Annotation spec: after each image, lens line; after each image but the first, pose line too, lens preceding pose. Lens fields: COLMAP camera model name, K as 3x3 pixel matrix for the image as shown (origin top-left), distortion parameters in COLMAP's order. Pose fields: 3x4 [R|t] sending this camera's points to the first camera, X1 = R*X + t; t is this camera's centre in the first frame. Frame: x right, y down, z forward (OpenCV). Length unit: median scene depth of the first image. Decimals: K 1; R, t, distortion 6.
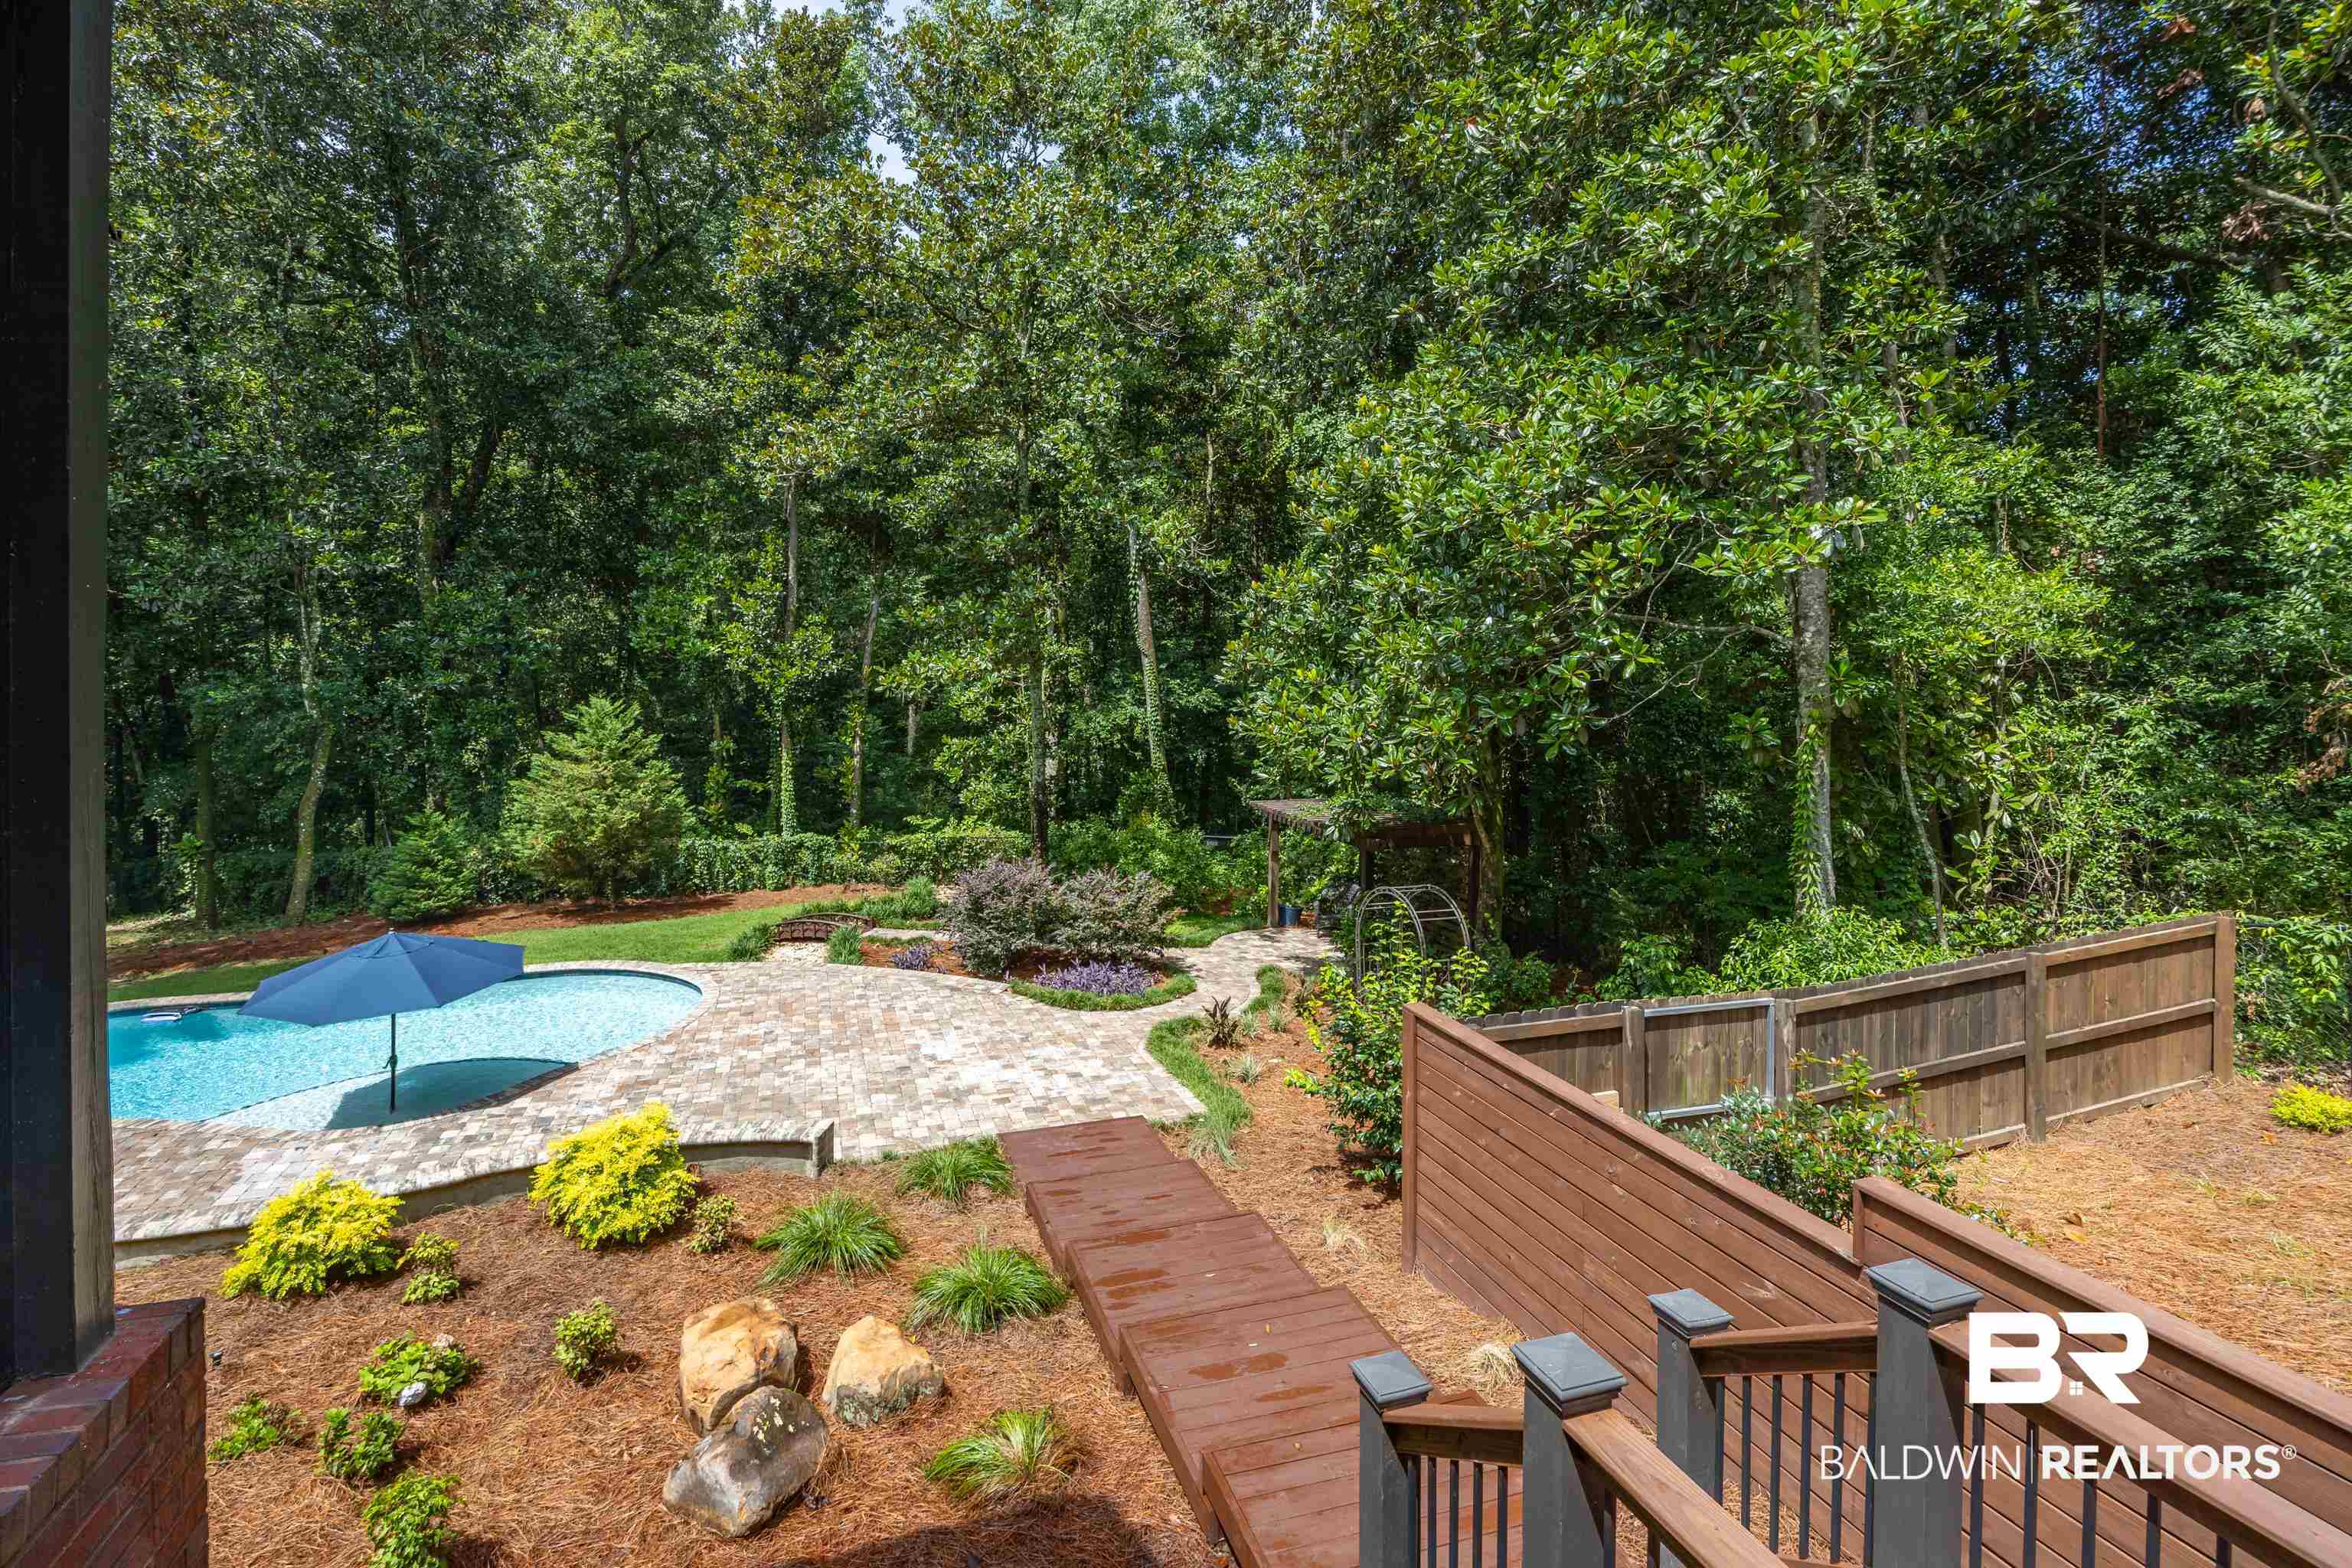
lens RADIAL K [[1066.2, 0, 1181.9], [0, 1066.2, 647.5], [0, 0, 1]] dist [-0.021156, 0.001758]
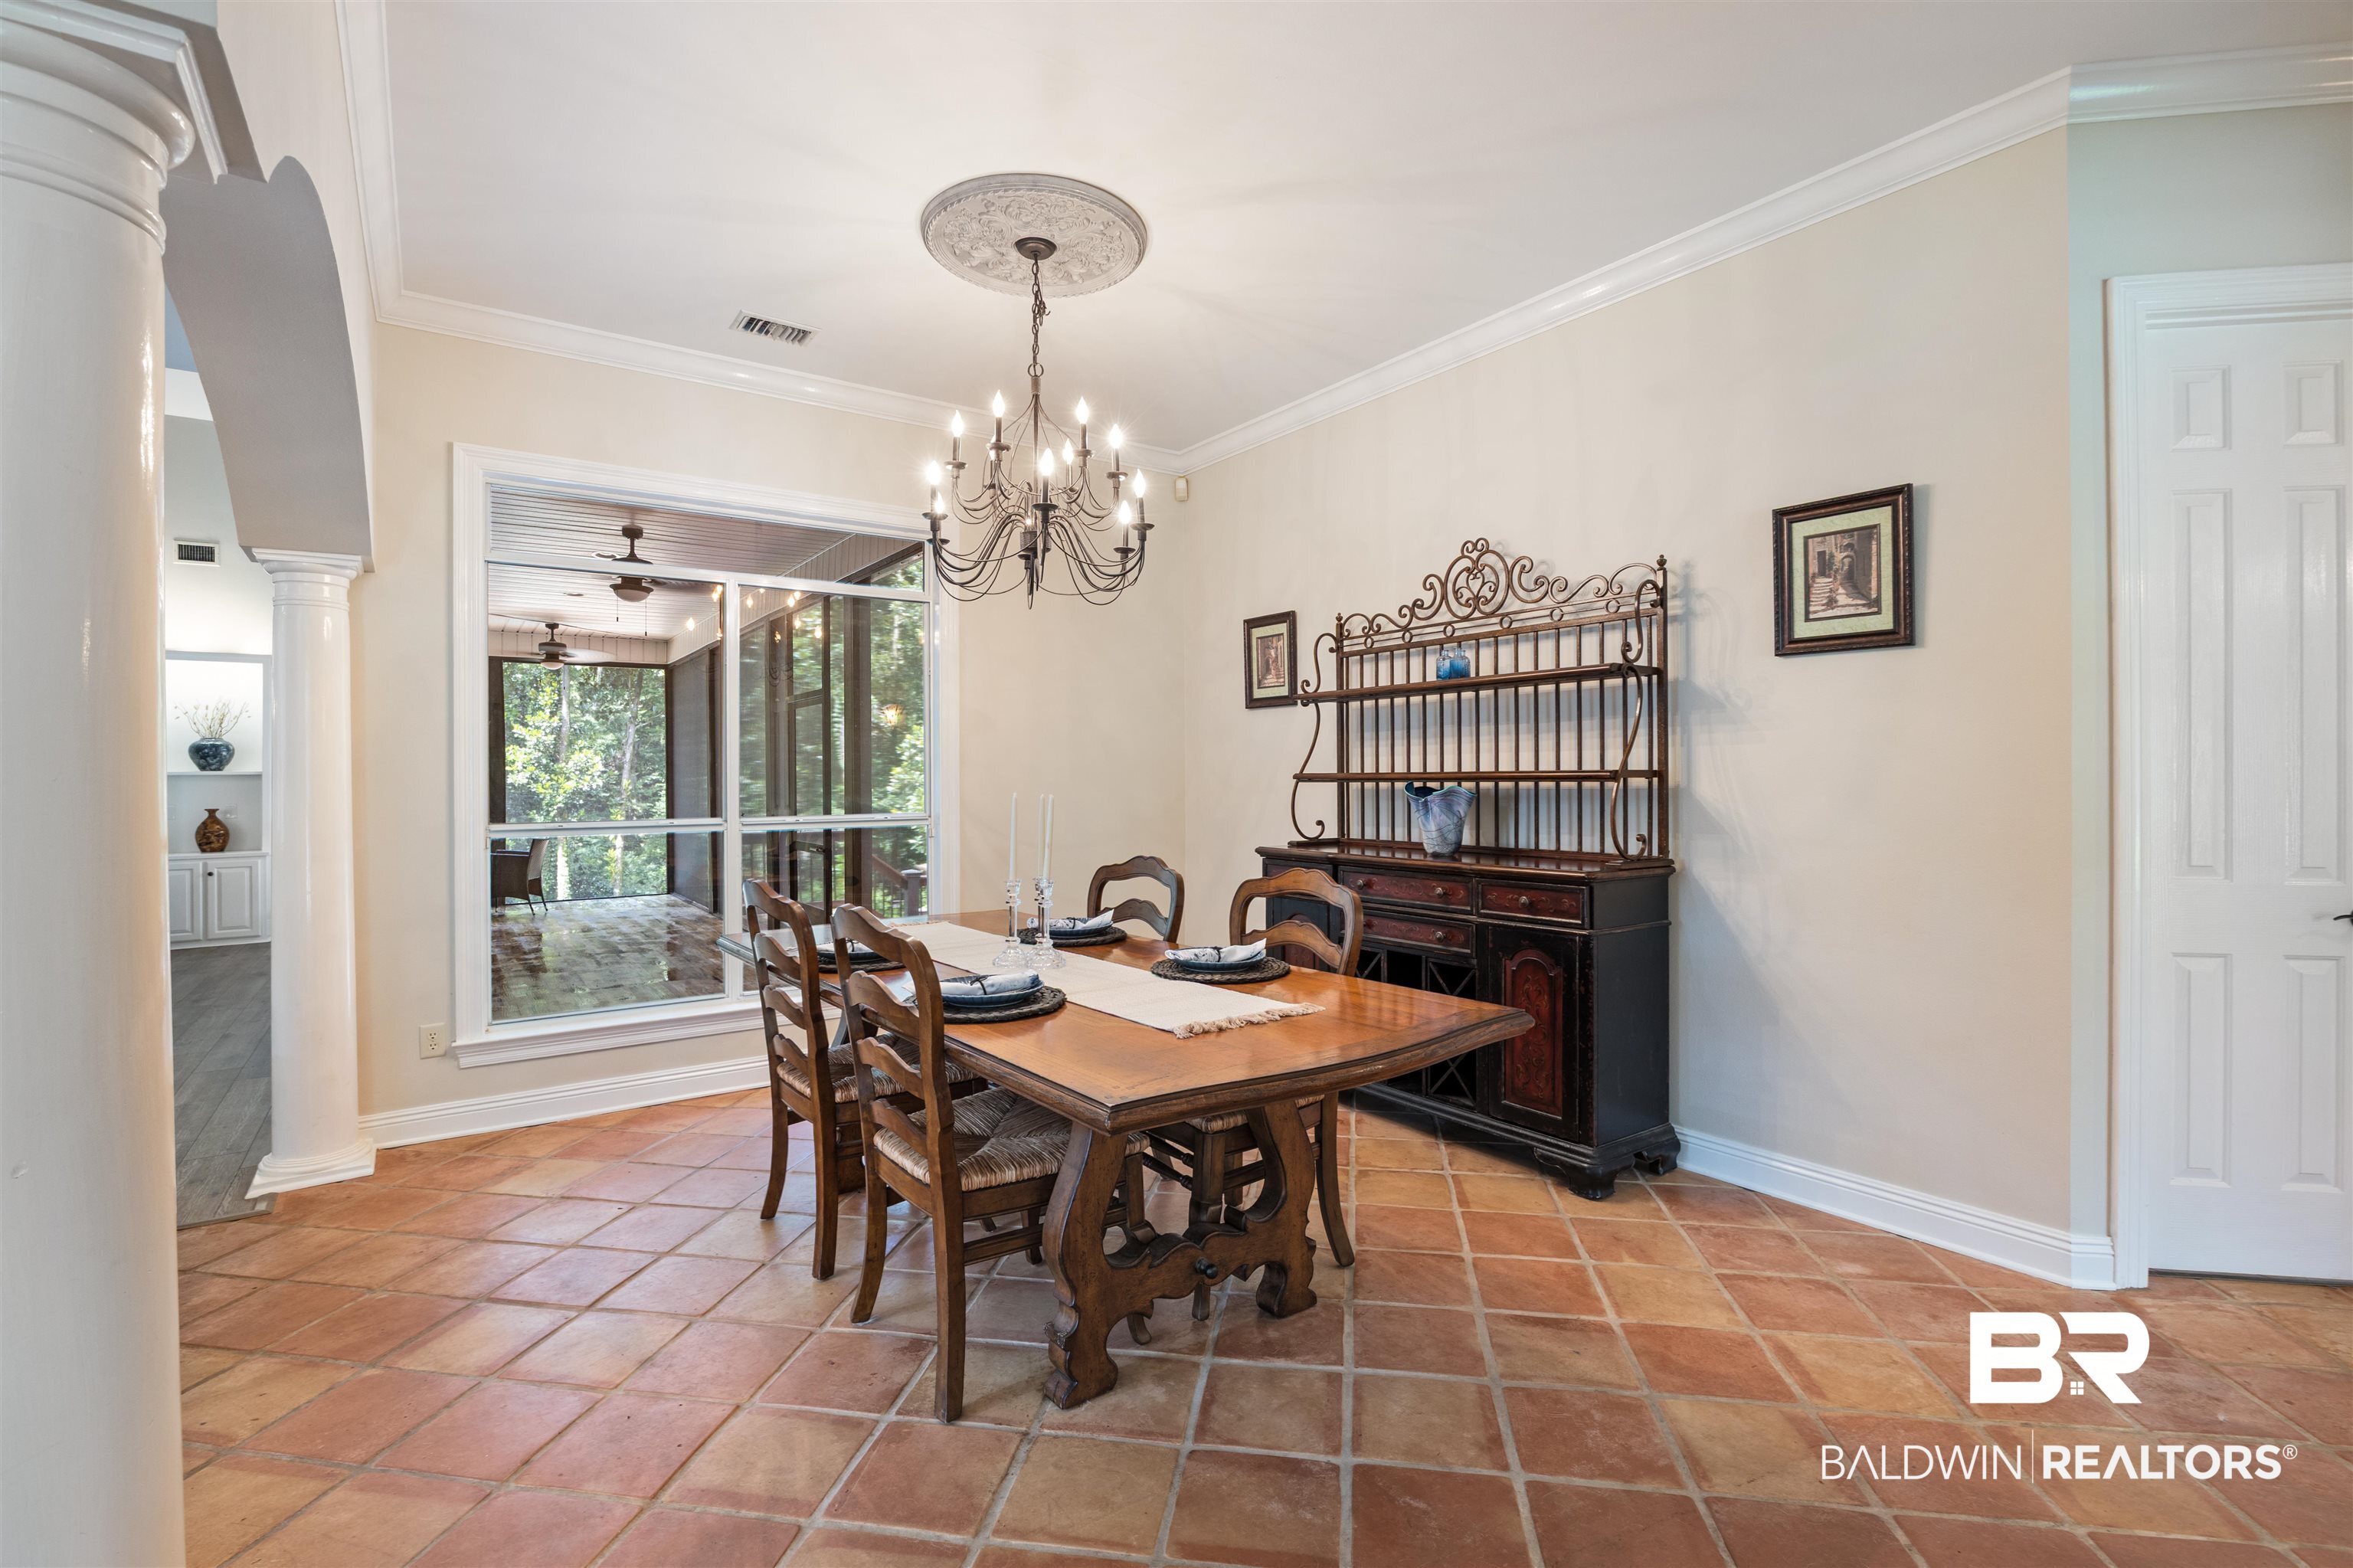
lens RADIAL K [[1066.7, 0, 1106.9], [0, 1066.7, 776.2], [0, 0, 1]] dist [-0.021156, 0.001758]
pose [[0.978999, 0.000208, 0.203865, 0.015327], [-0.003668, 0.999856, 0.016594, -0.012103], [-0.203832, -0.016994, 0.978858, -0.426082]]
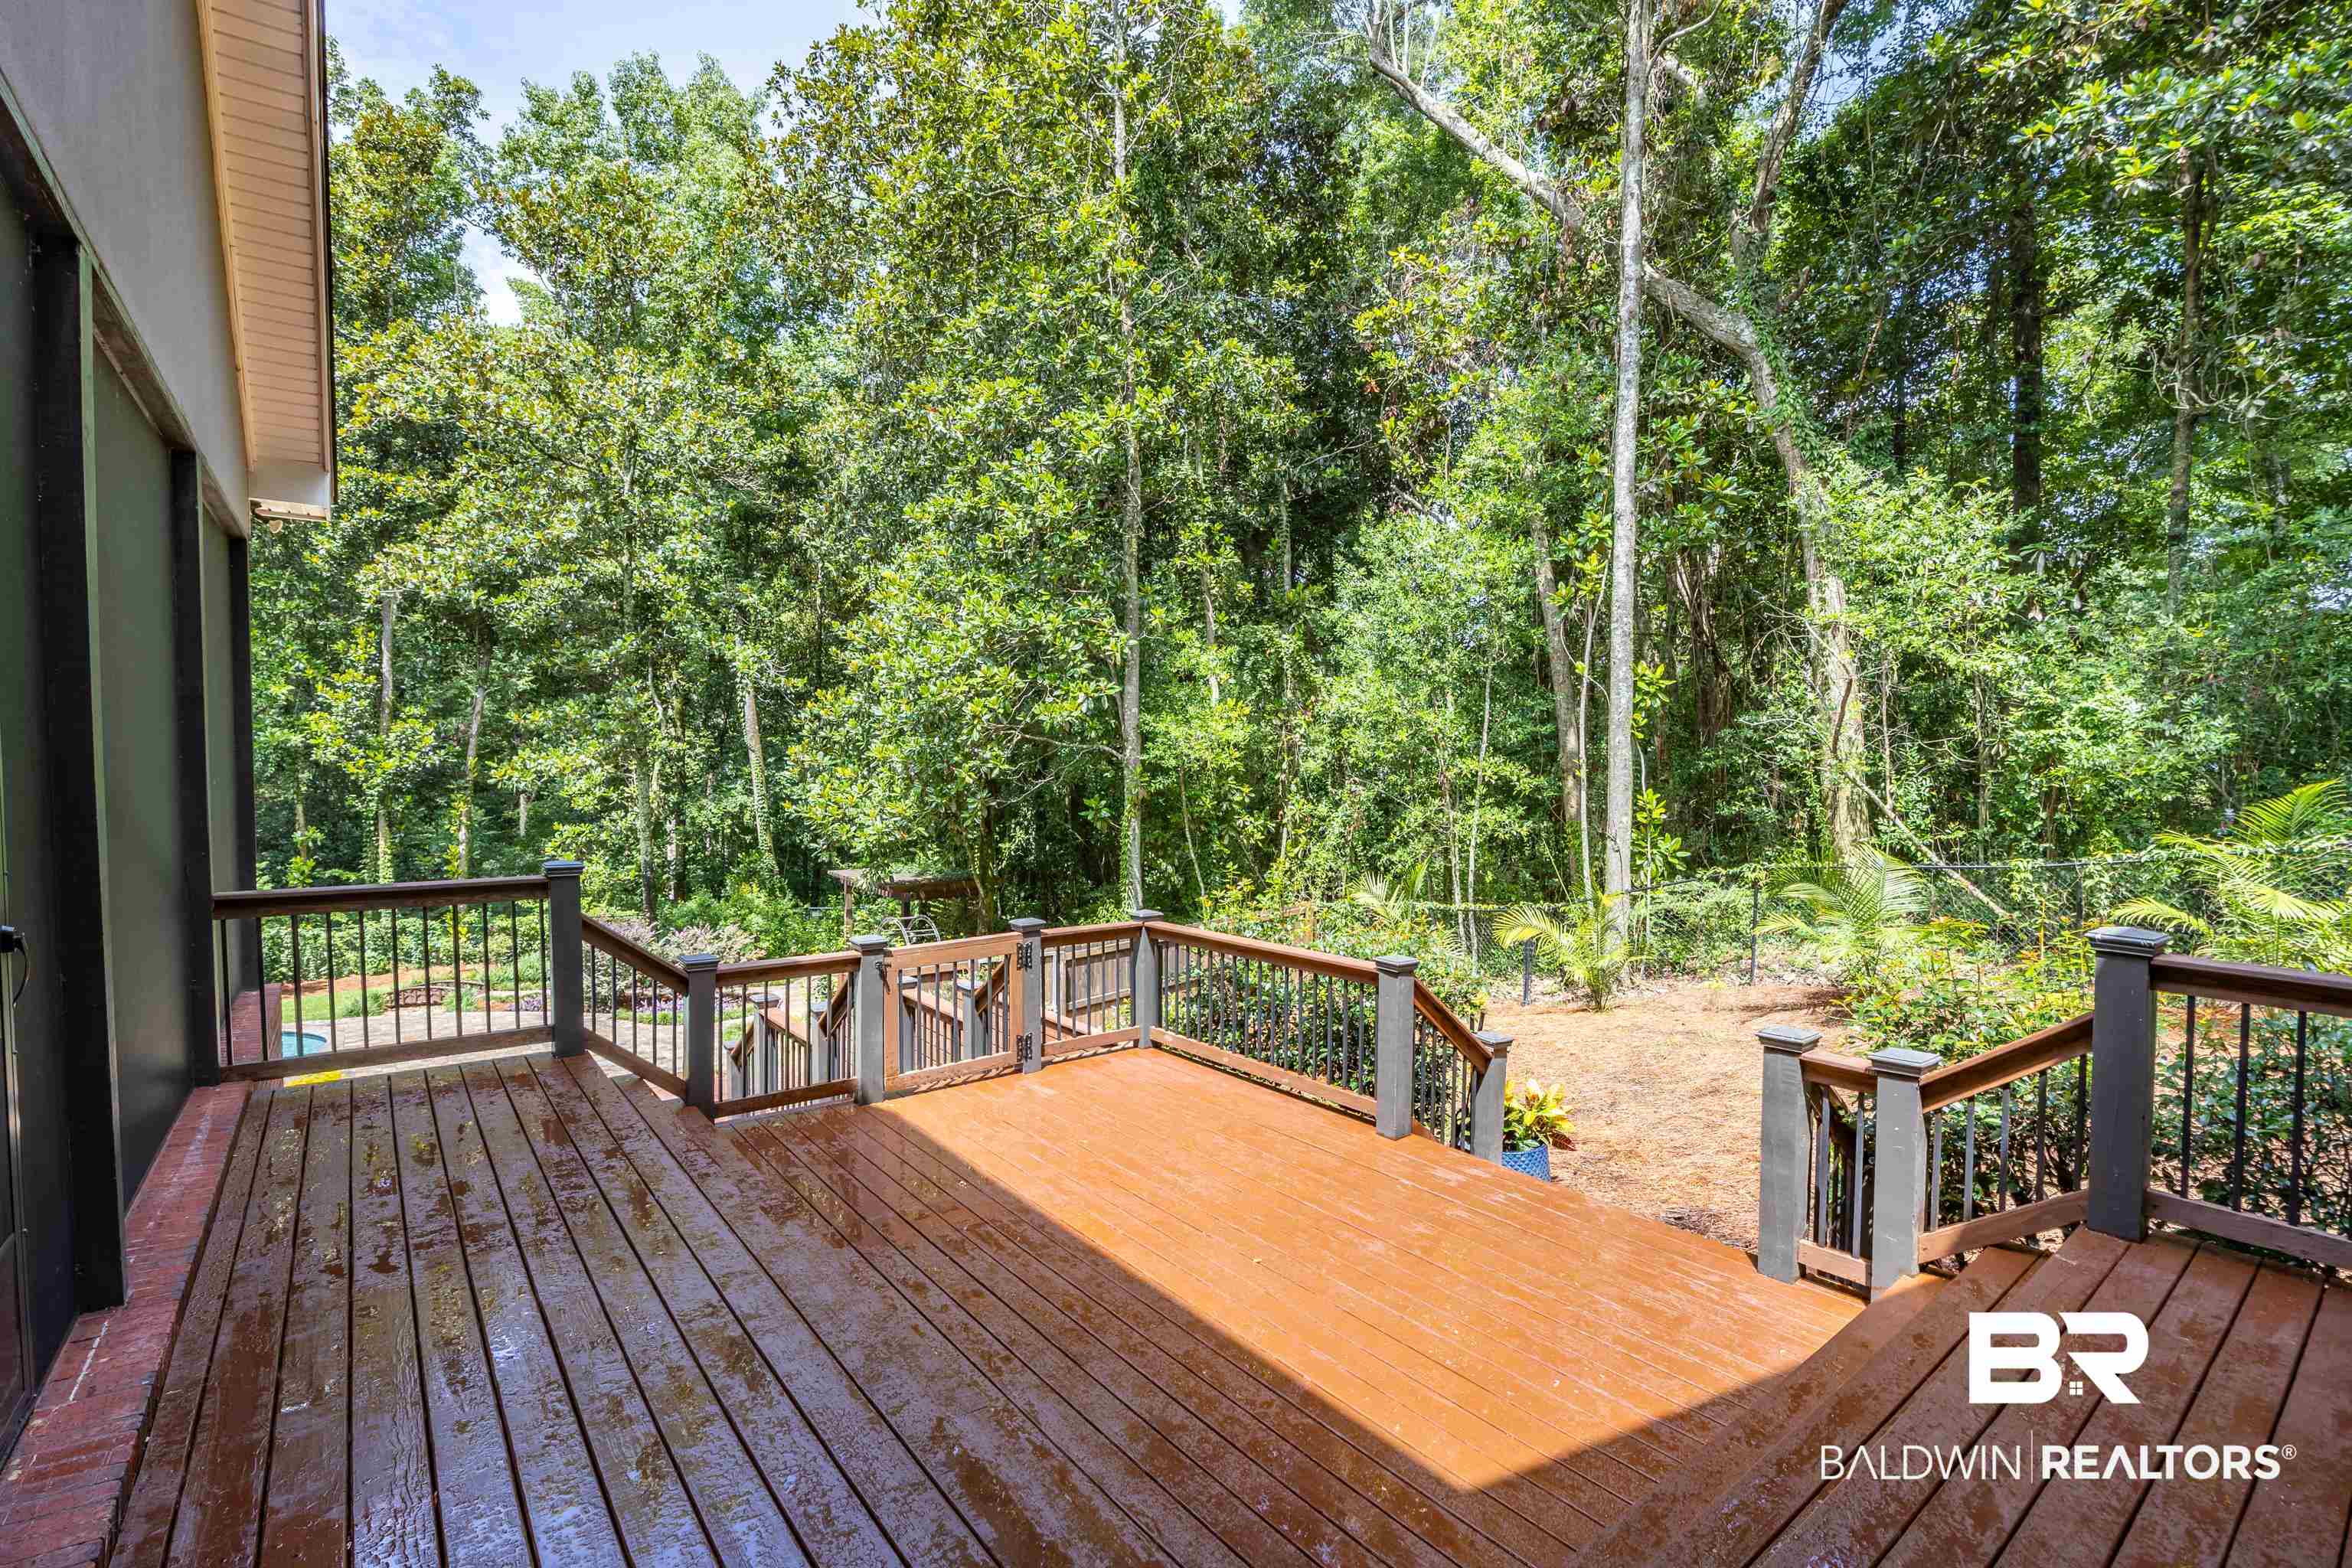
lens RADIAL K [[1066.2, 0, 1183.9], [0, 1066.2, 796.8], [0, 0, 1]] dist [-0.021156, 0.001758]
pose [[0.951217, -0.002922, 0.308509, 0.053485], [-0.014399, 0.998445, 0.053855, -0.011134], [-0.308187, -0.055671, 0.949695, -0.221401]]
